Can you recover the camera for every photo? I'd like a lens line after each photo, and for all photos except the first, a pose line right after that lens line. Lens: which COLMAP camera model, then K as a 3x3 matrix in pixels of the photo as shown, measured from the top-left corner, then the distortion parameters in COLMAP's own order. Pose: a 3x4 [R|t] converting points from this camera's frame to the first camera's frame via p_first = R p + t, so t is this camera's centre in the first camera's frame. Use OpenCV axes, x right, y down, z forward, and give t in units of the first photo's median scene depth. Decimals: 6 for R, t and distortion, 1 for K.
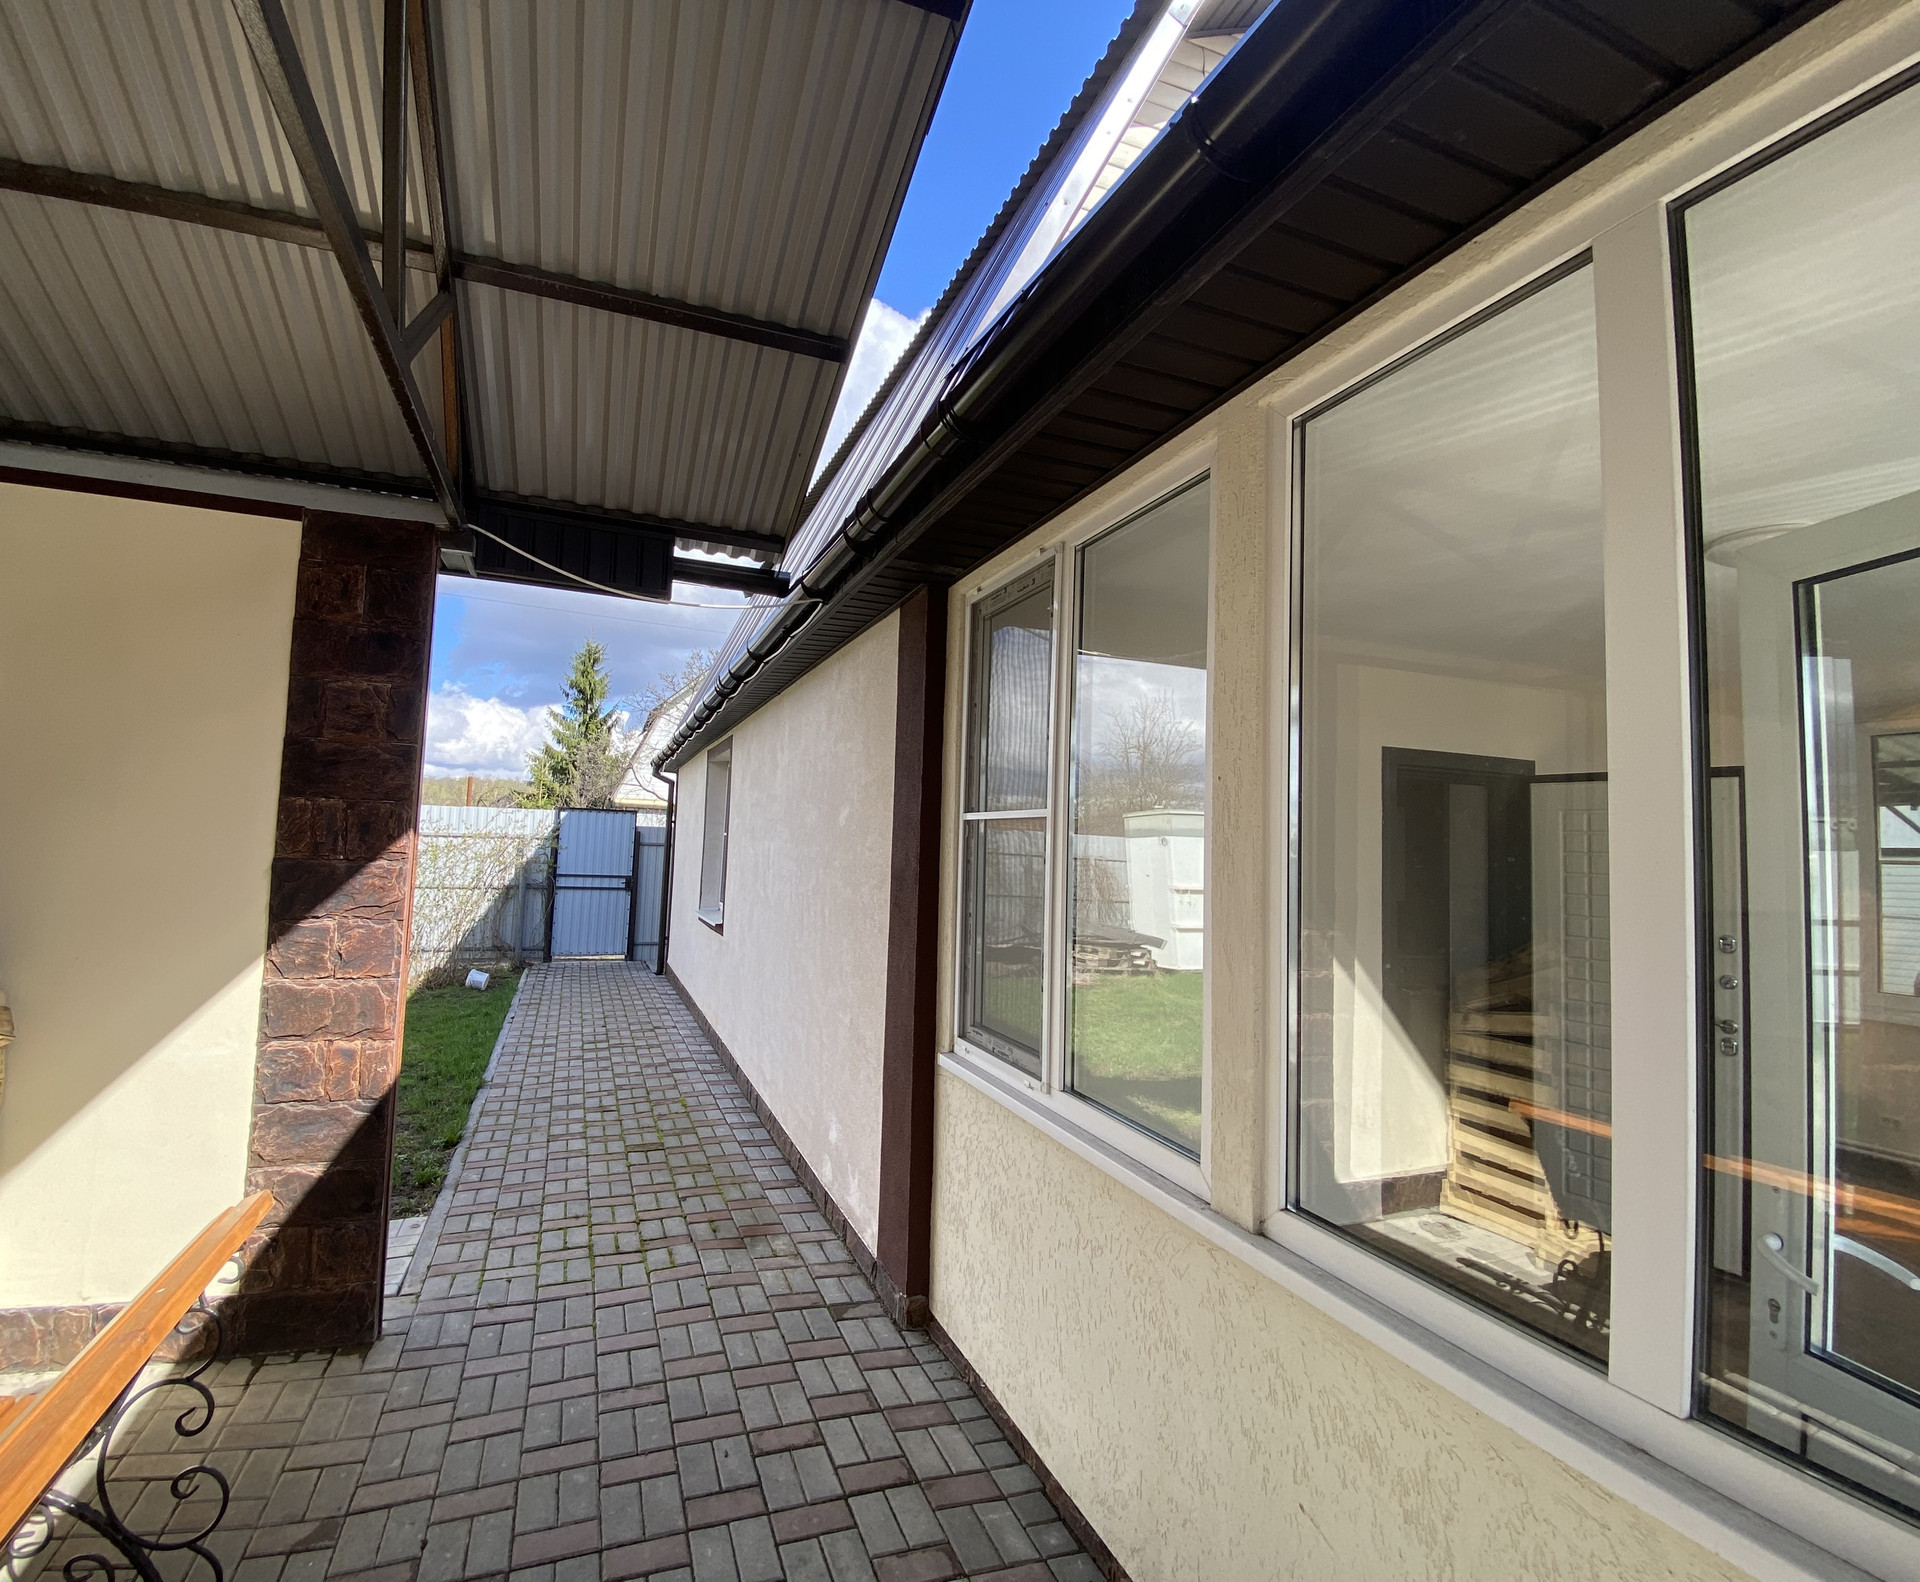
lens RADIAL K [[875.8, 0, 862.3], [0, 875.8, 779.9], [0, 0, 1]] dist [-0.002714, -0.000130]
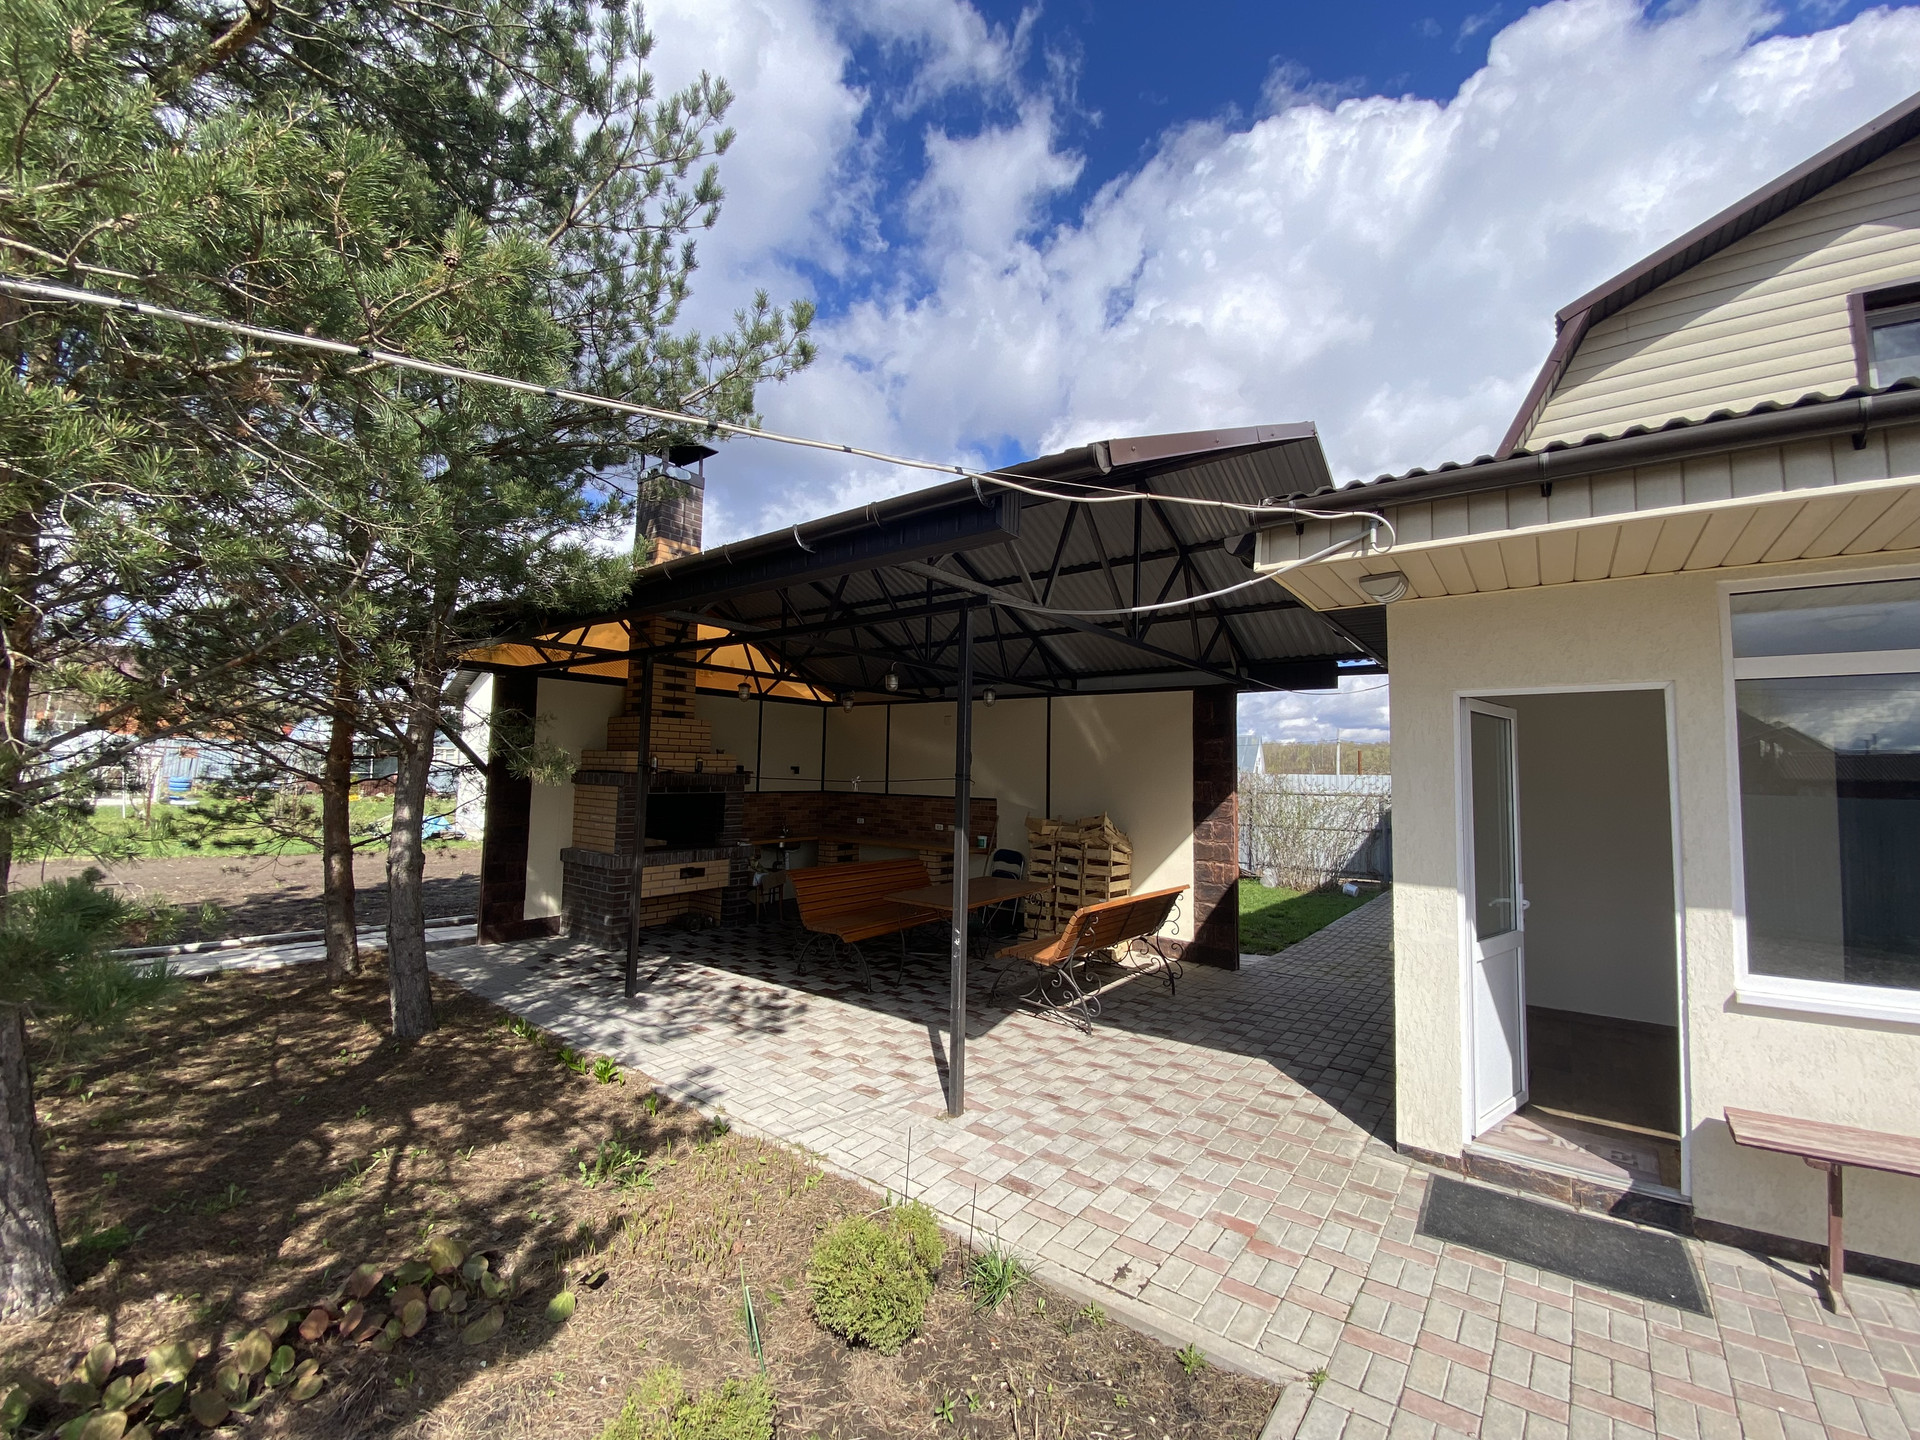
lens RADIAL K [[785.7, 0, 946.2], [0, 785.7, 711.0], [0, 0, 1]] dist [-0.014335, -0.005144]
pose [[0.566460, -0.093270, -0.818794, 1.105689], [0.057356, 0.995627, -0.073733, -0.070299], [0.822091, -0.005196, 0.569332, -1.264553]]
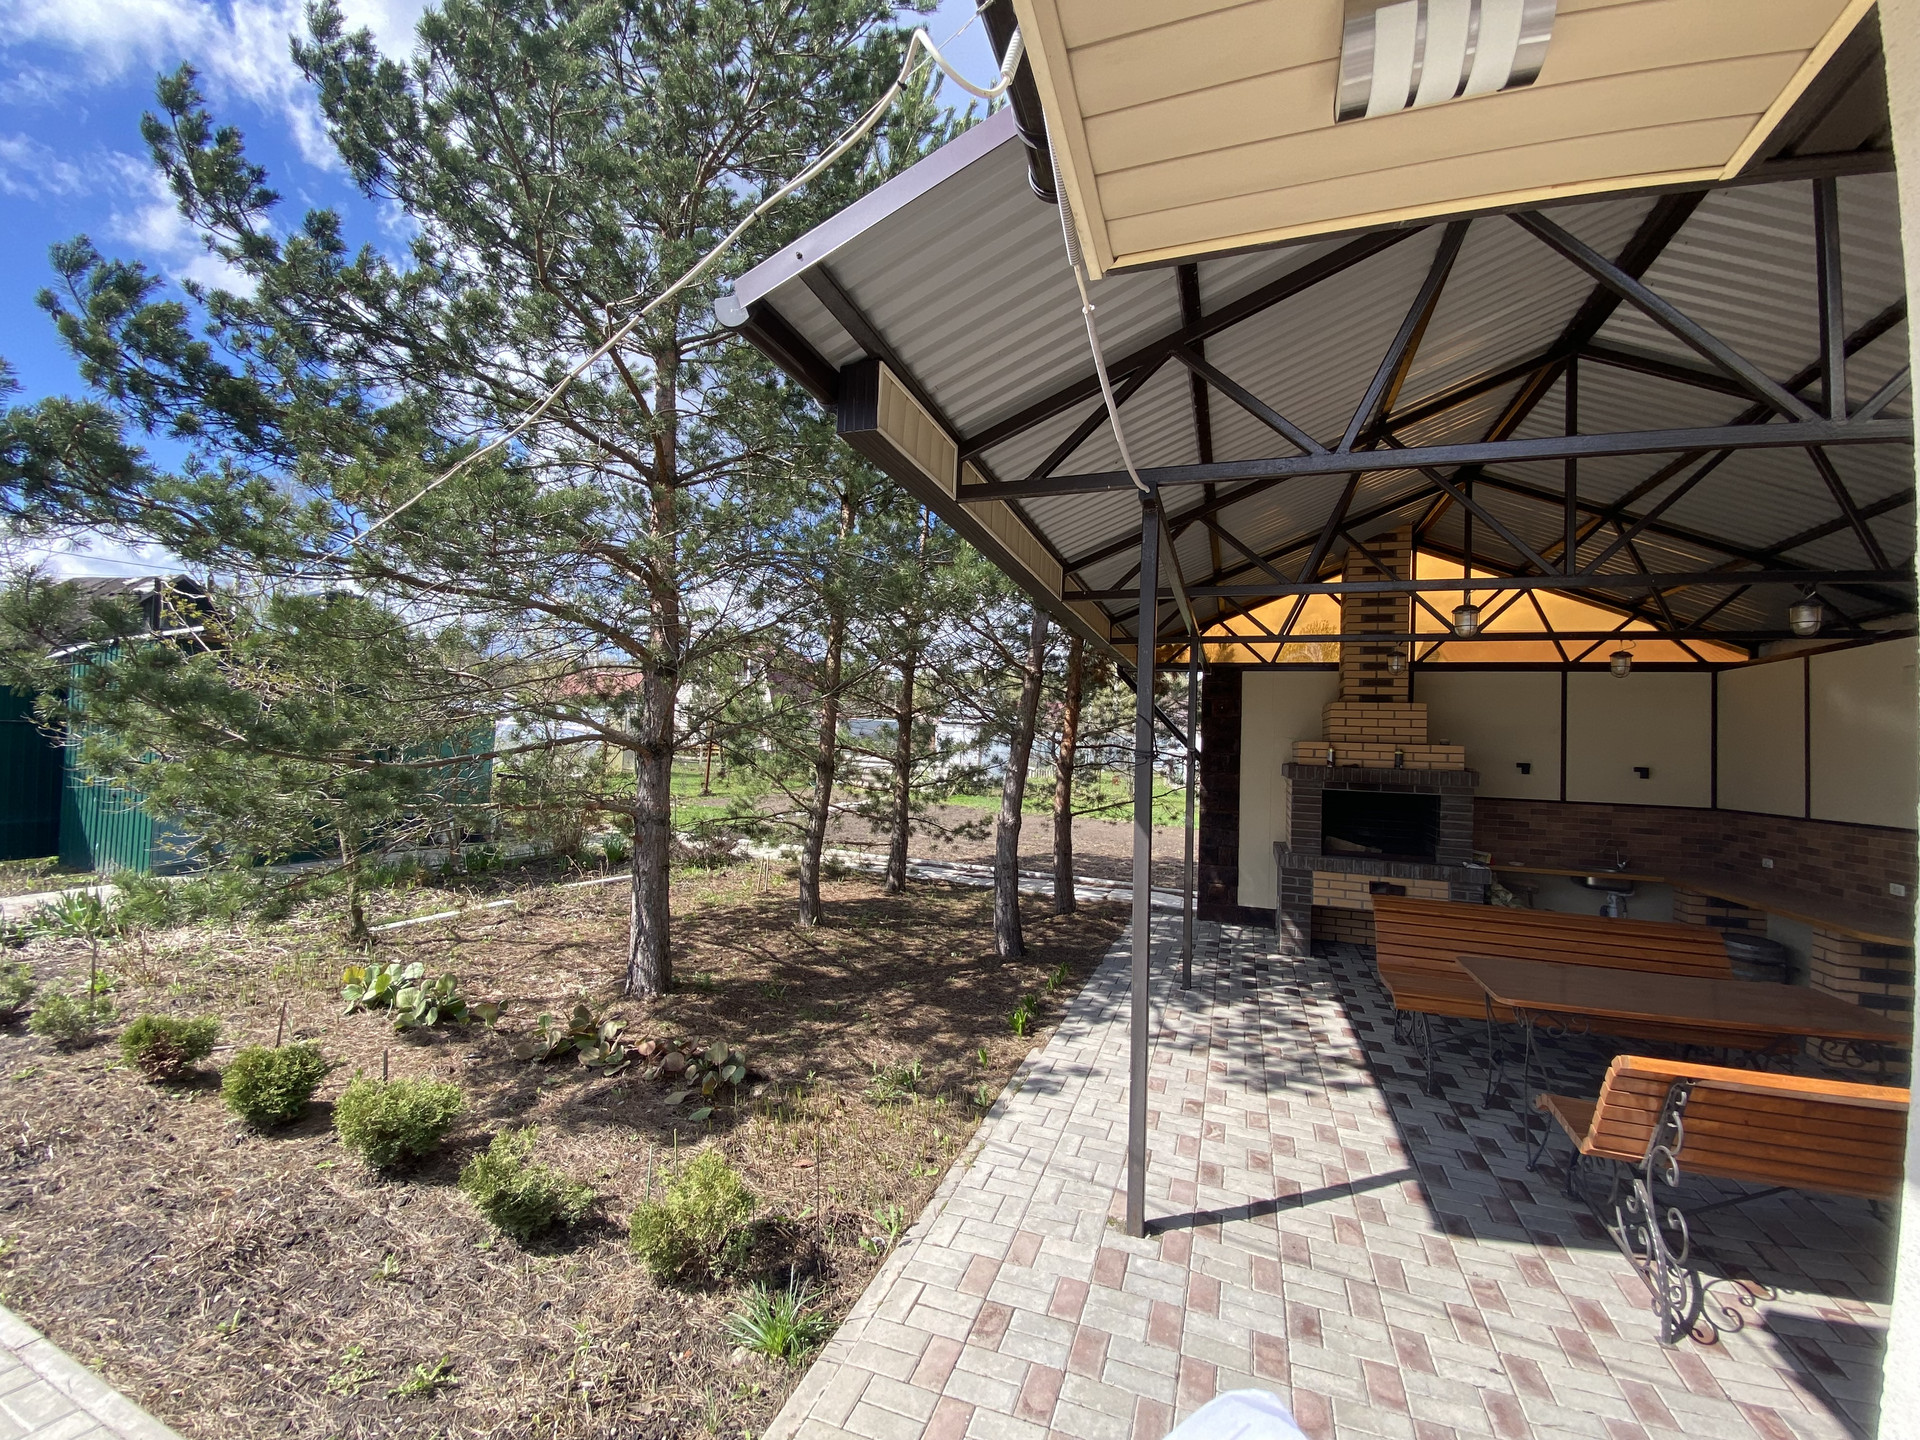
lens RADIAL K [[785.7, 0, 942.5], [0, 785.7, 712.9], [0, 0, 1]] dist [-0.014335, -0.005144]
pose [[-0.599726, -0.091120, -0.795001, 0.896632], [-0.007462, 0.994089, -0.108309, -0.008898], [0.800171, -0.059023, -0.596861, -0.025151]]
